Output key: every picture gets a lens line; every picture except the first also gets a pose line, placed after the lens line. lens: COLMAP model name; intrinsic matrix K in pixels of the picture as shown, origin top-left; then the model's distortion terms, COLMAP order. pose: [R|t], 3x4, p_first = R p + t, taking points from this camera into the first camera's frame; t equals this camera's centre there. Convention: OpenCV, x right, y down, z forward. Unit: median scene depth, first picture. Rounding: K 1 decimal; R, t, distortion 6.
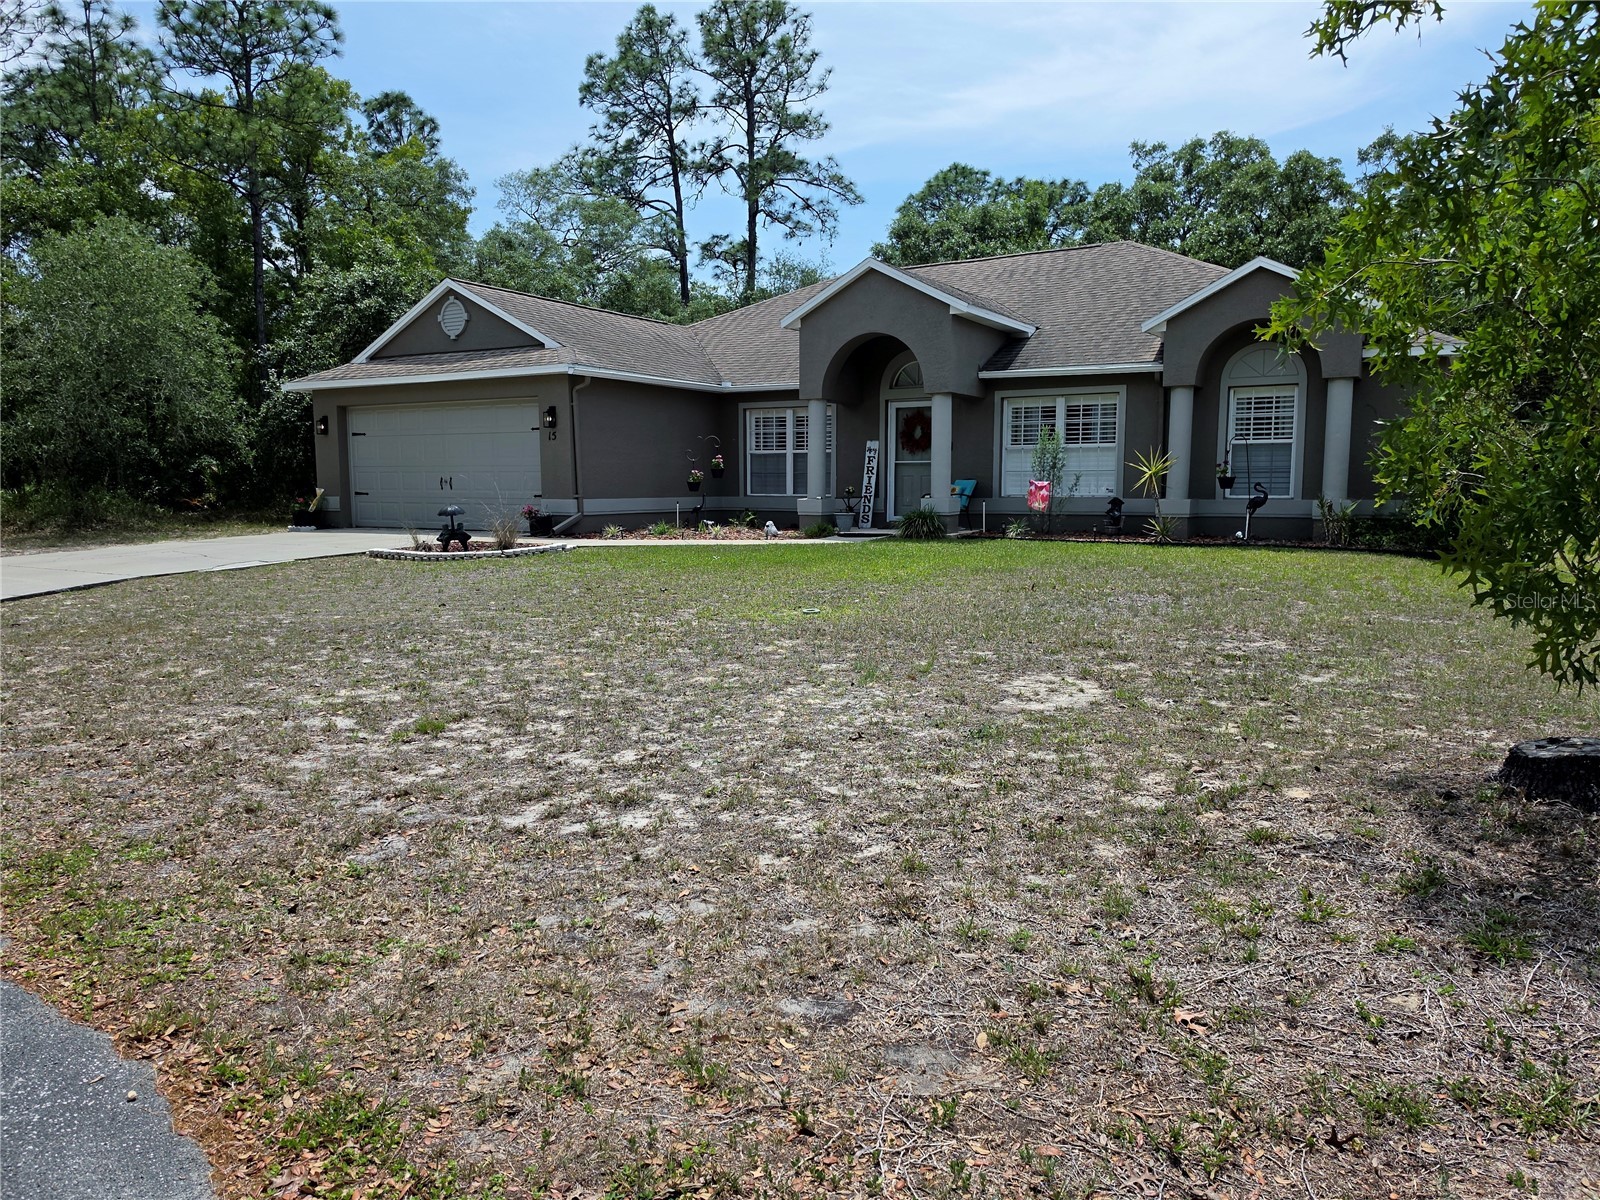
lens RADIAL K [[1062.2, 0, 800.0], [0, 1062.2, 600.0], [0, 0, 1]] dist [0.002510, 0.000375]
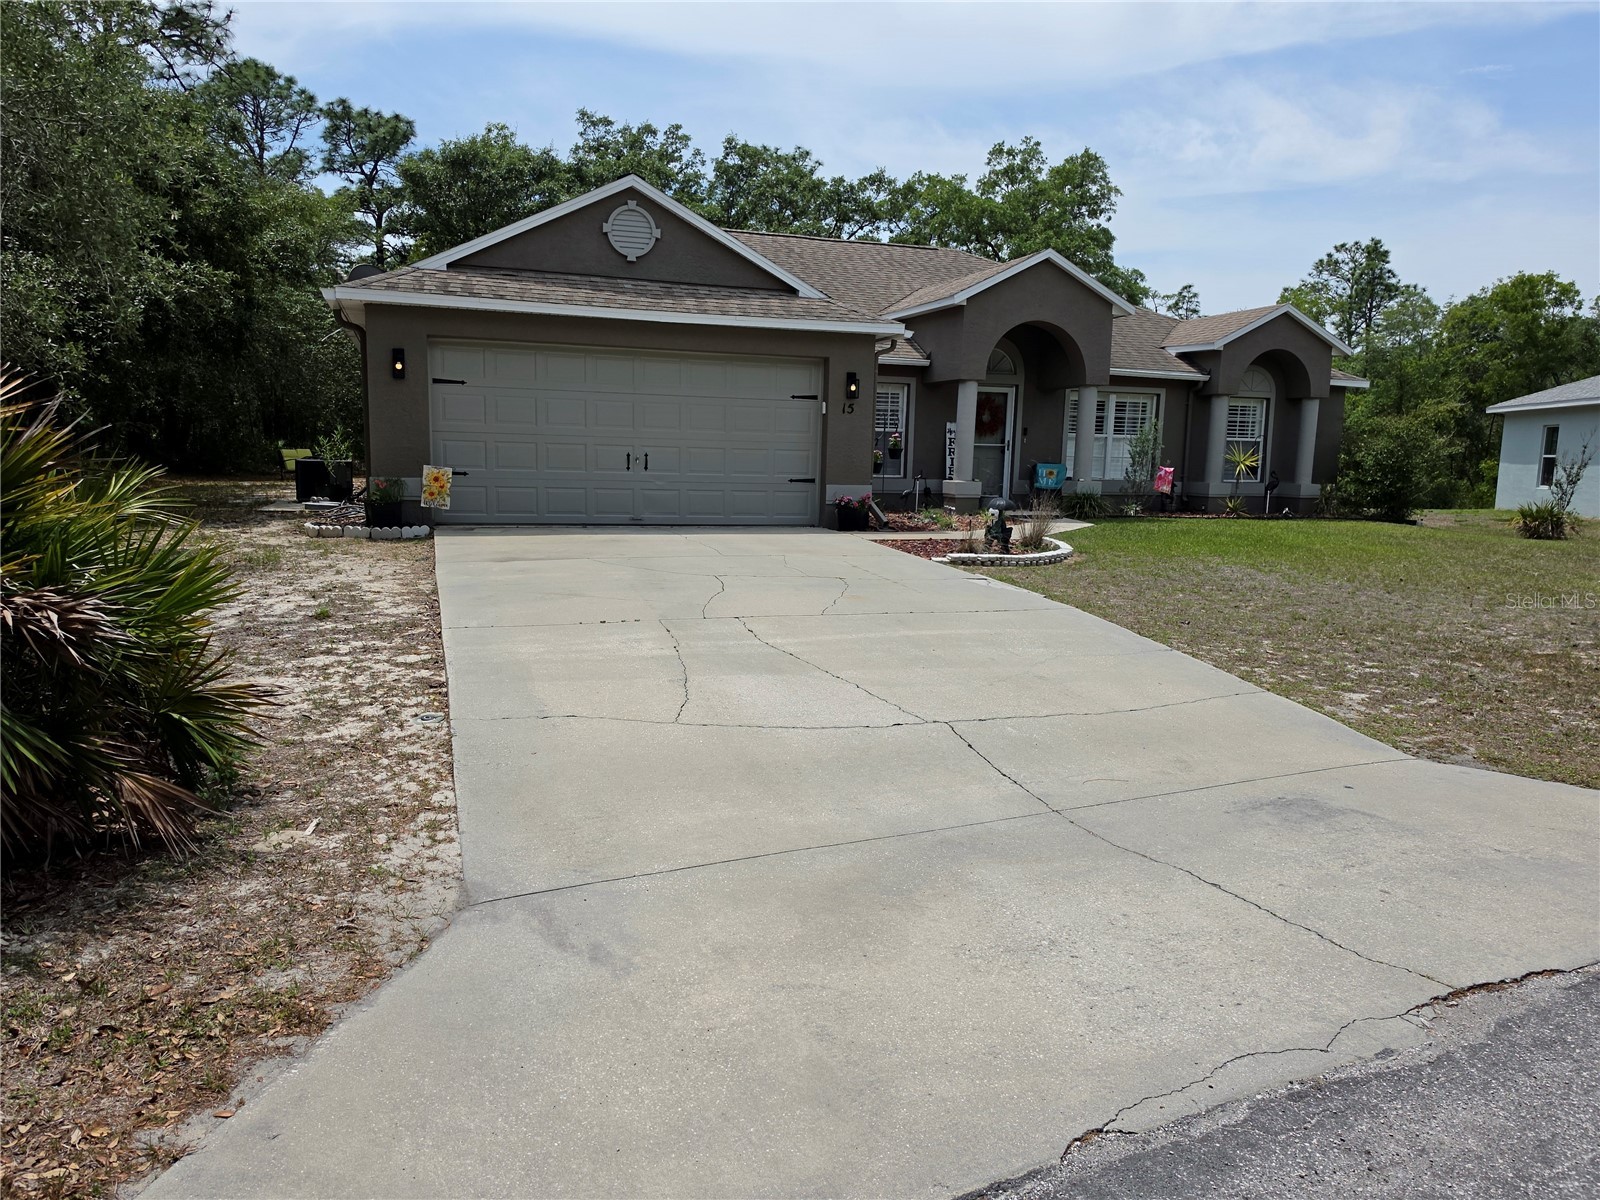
lens RADIAL K [[1080.5, 0, 800.0], [0, 1080.5, 600.0], [0, 0, 1]] dist [0.006357, 0.001109]
pose [[0.658319, -0.086895, 0.747707, -0.836090], [0.062808, 0.996192, 0.060474, -0.054421], [-0.750114, 0.007151, 0.661270, 0.439773]]
